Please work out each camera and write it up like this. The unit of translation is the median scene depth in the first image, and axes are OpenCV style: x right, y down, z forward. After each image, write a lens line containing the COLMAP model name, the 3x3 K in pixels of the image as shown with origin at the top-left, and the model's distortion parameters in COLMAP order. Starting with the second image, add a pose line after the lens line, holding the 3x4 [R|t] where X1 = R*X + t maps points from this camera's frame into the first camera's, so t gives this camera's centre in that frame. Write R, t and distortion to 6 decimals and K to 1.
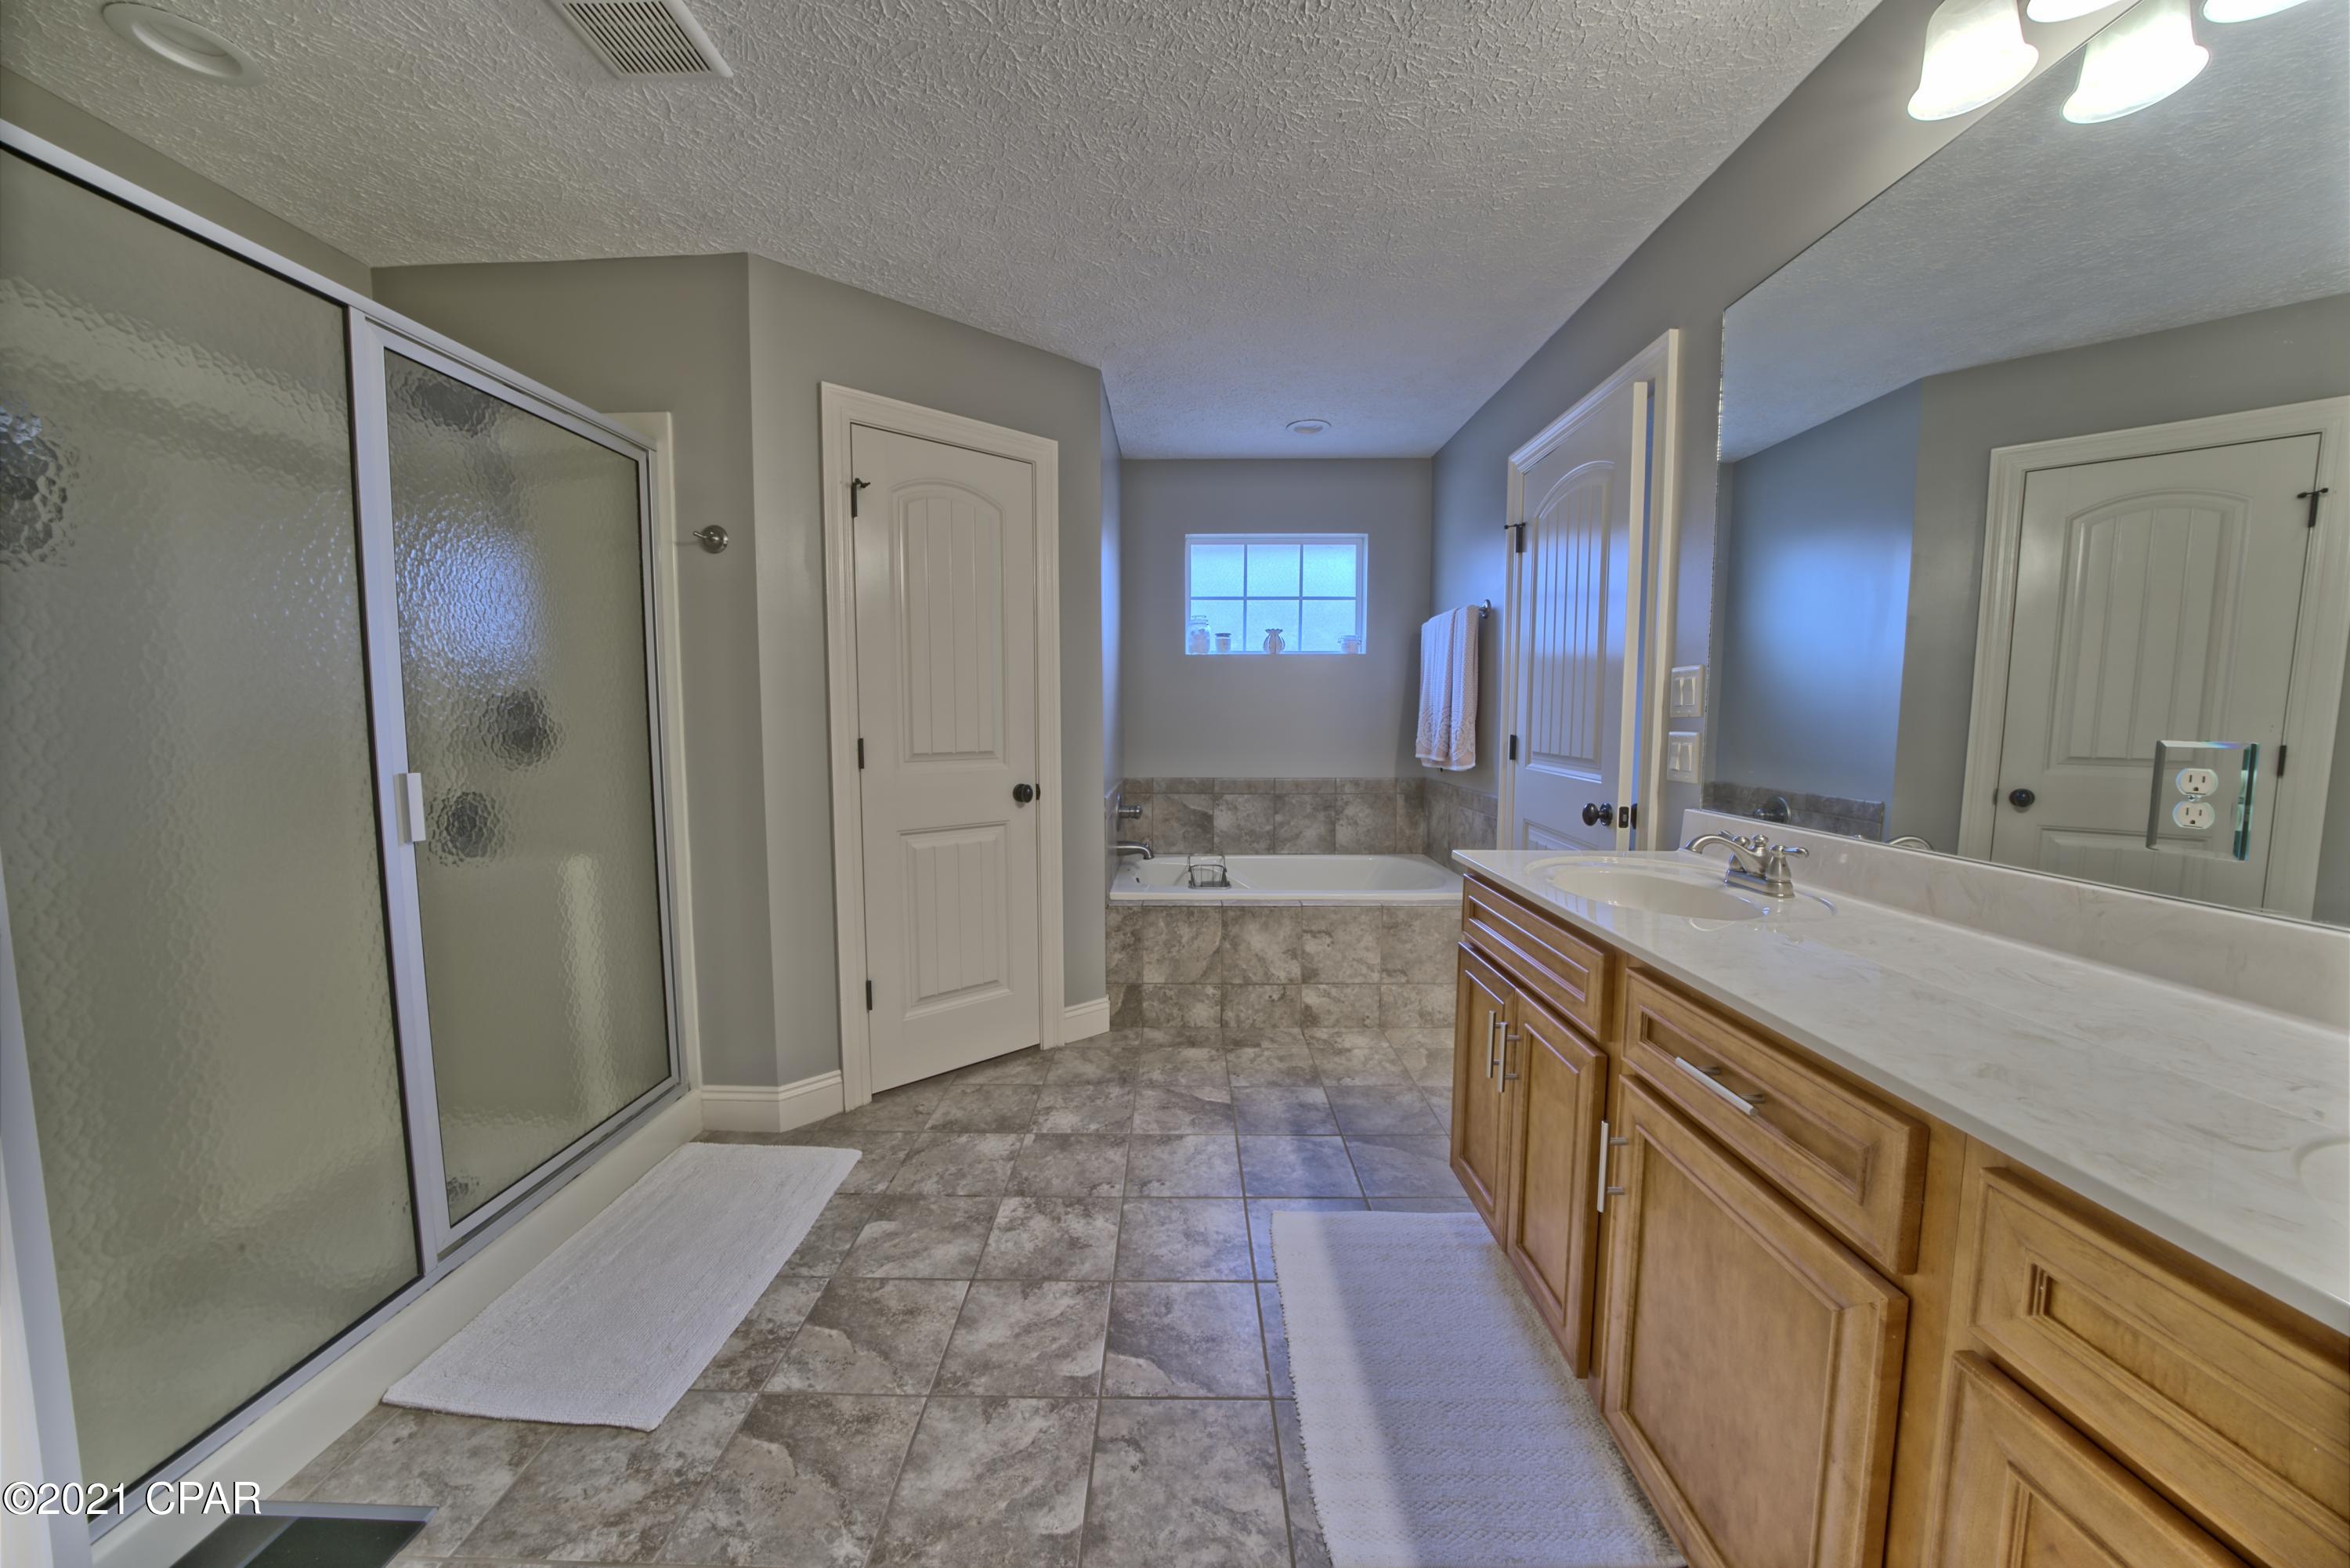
lens RADIAL K [[810.4, 0, 1170.6], [0, 810.4, 780.9], [0, 0, 1]] dist [-0.021825, 0.000100]
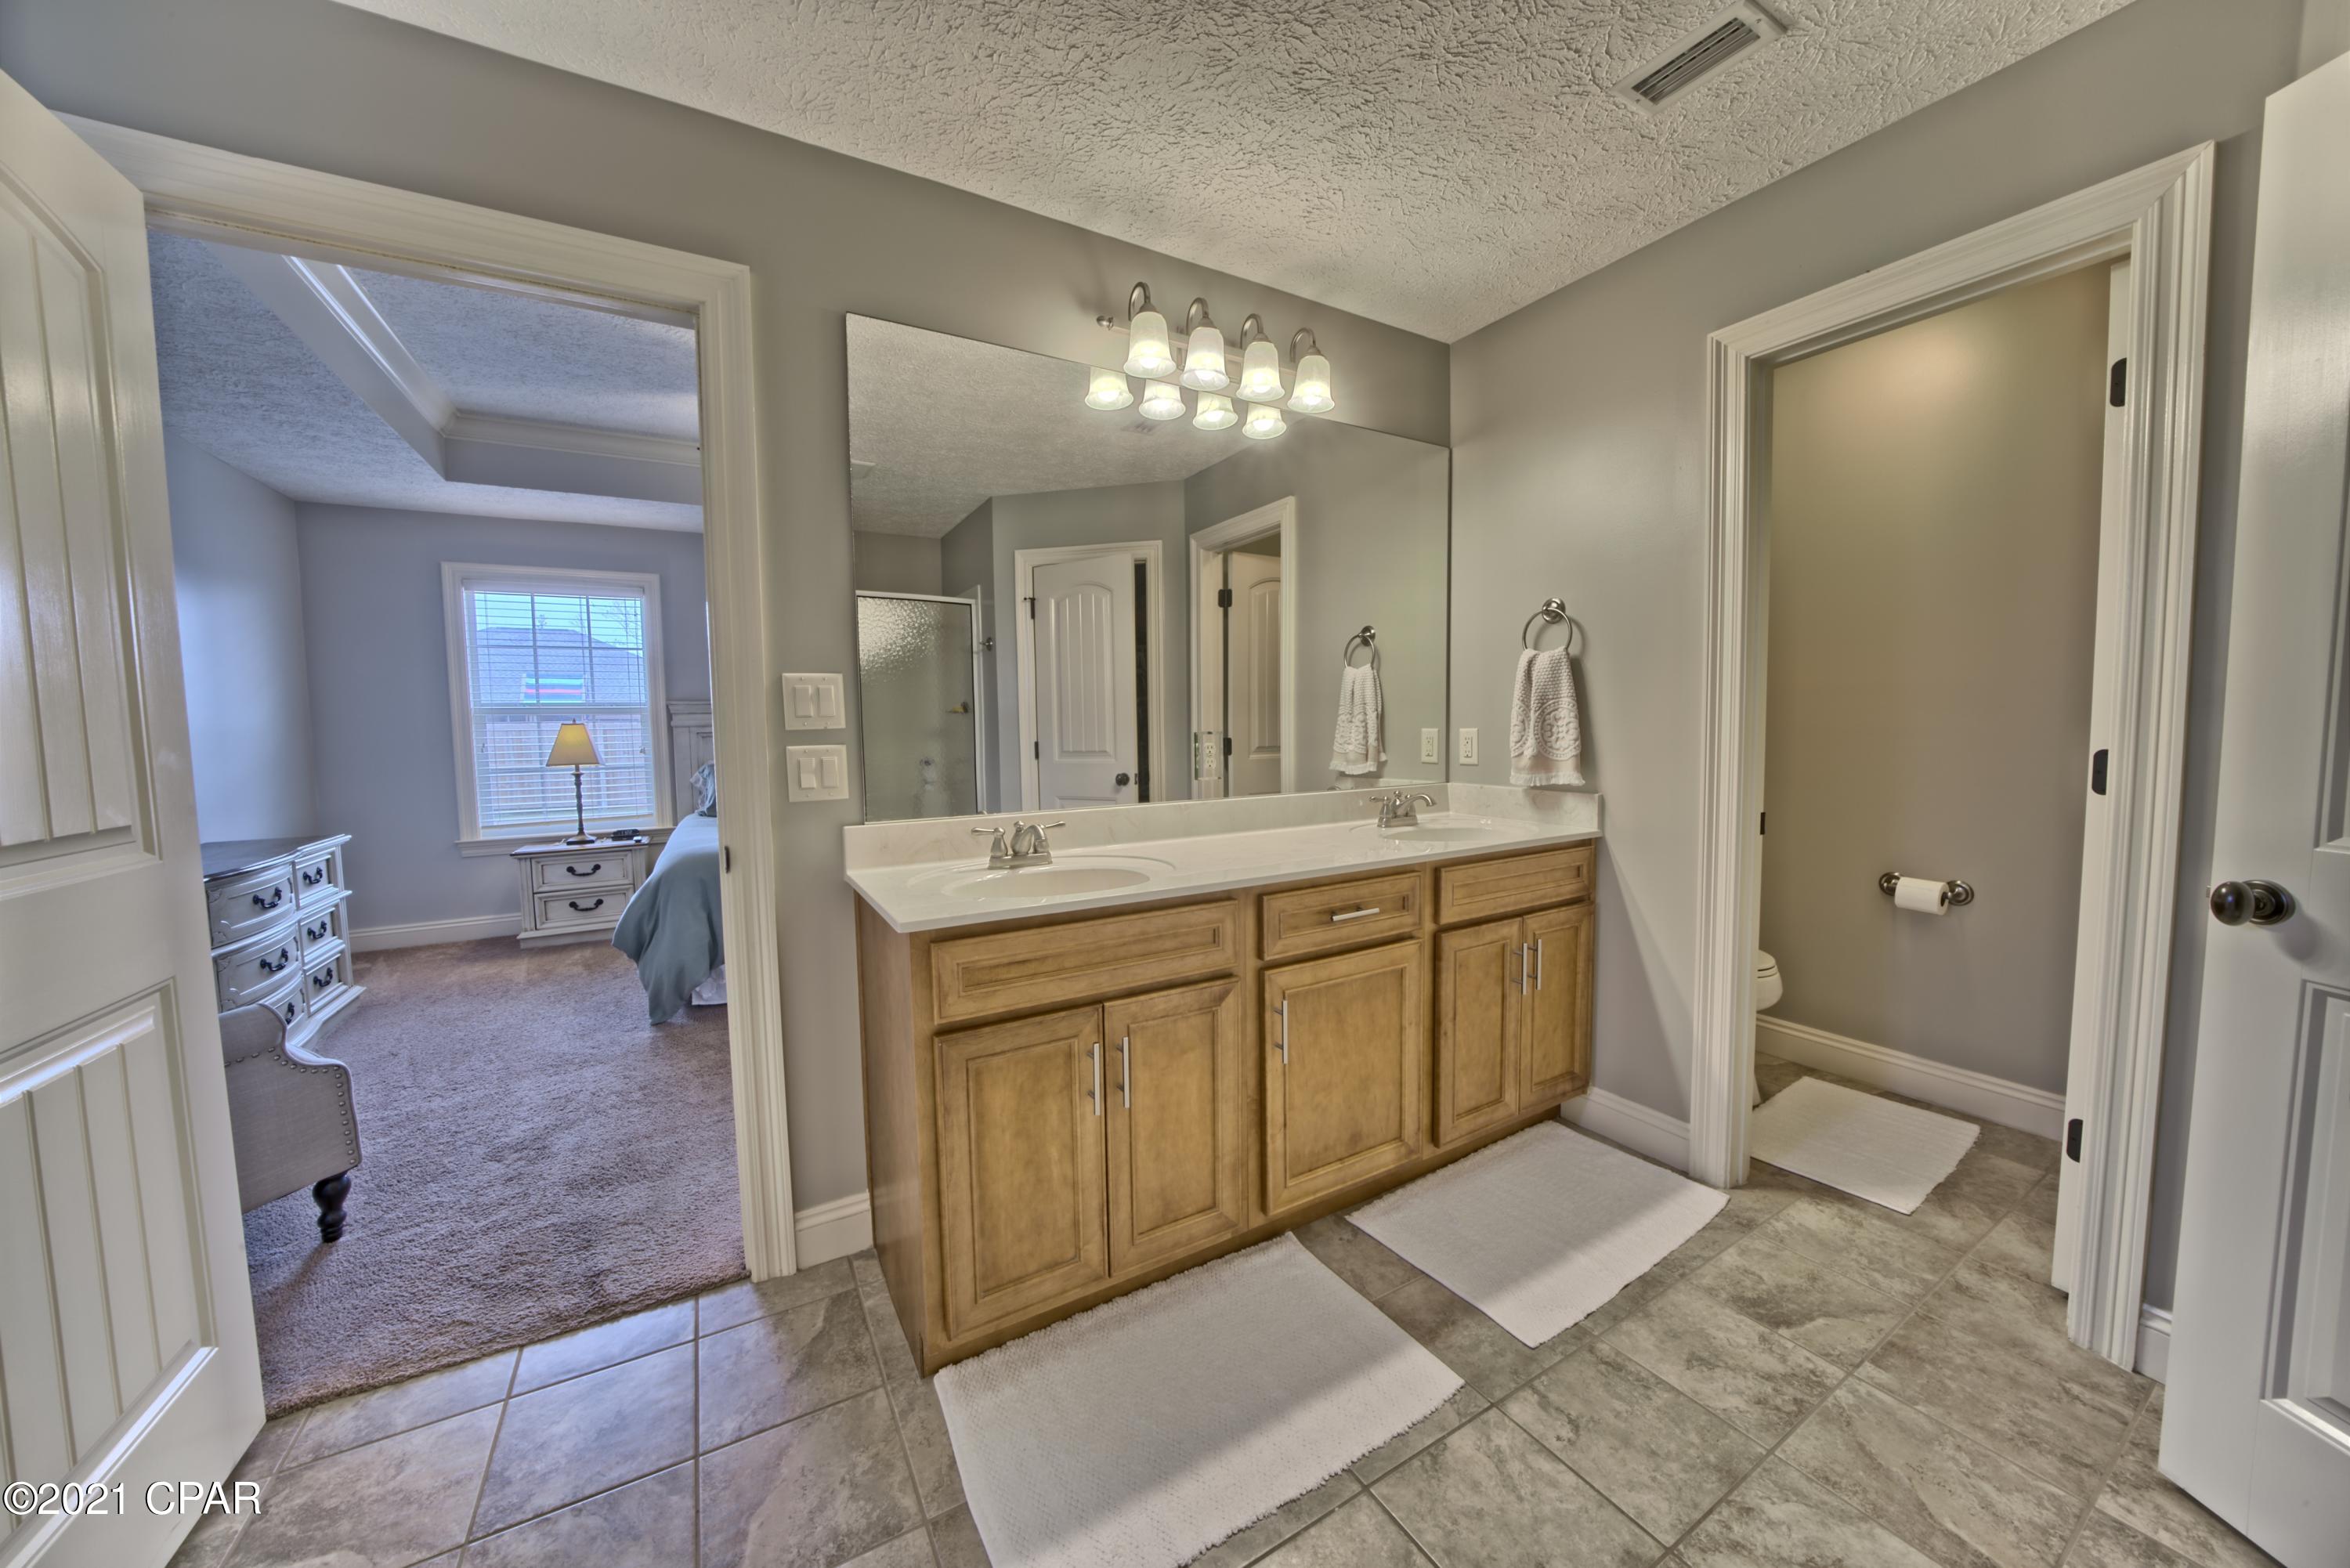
lens RADIAL K [[810.4, 0, 1170.6], [0, 810.4, 780.9], [0, 0, 1]] dist [-0.021825, 0.000100]
pose [[-0.513273, -0.054941, 0.856465, -0.522066], [0.084410, 0.989879, 0.114086, -0.138572], [-0.854064, 0.130851, -0.503440, 1.670846]]
